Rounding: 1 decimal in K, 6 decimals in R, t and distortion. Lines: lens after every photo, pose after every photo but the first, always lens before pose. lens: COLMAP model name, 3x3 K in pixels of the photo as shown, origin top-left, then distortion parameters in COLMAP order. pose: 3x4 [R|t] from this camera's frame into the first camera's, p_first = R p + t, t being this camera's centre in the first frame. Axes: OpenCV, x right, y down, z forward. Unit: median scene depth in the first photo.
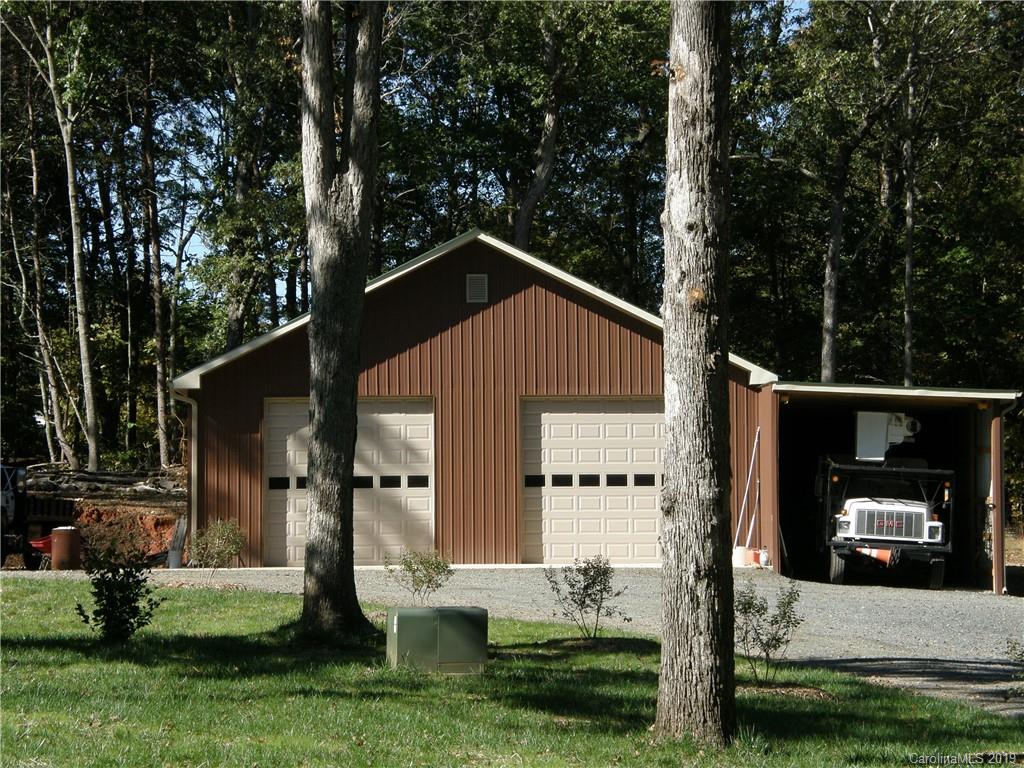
lens RADIAL K [[2987.8, 0, 514.9], [0, 2987.8, 386.5], [0, 0, 1]] dist [0.633968, 0.000000]
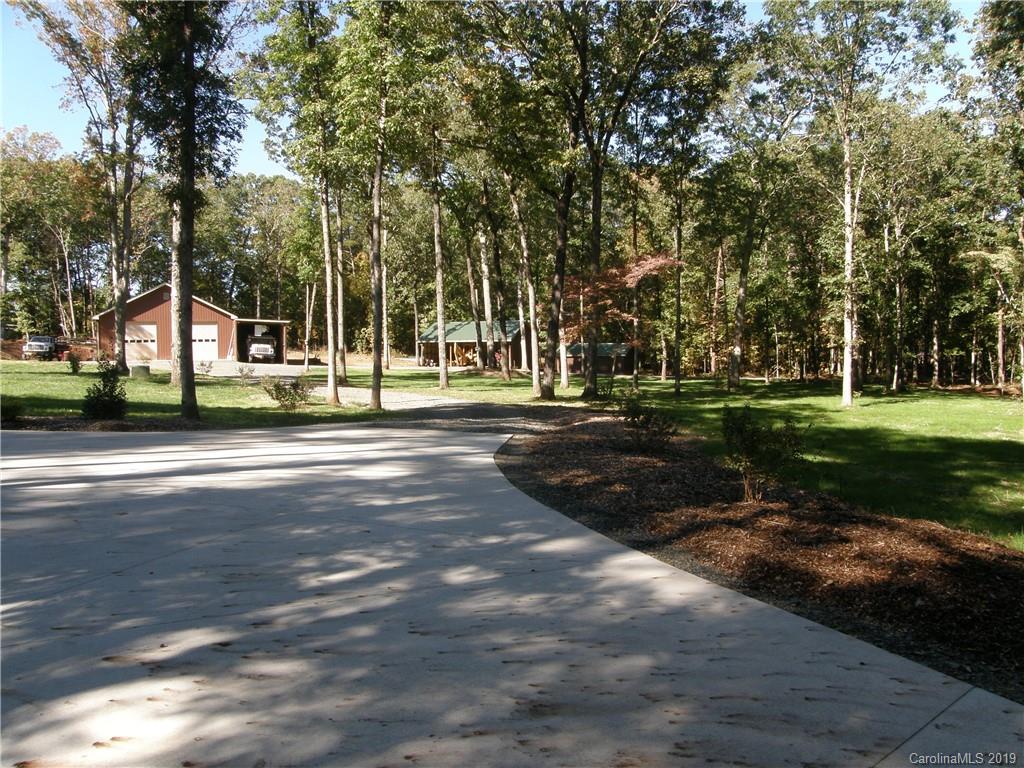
lens RADIAL K [[807.3, 0, 510.3], [0, 807.3, 403.8], [0, 0, 1]] dist [-0.161782, 0.130782]
pose [[0.934090, -0.022348, 0.356337, 0.044762], [-0.017128, 0.994085, 0.107244, -0.008433], [-0.356626, -0.106279, 0.928183, -0.249447]]
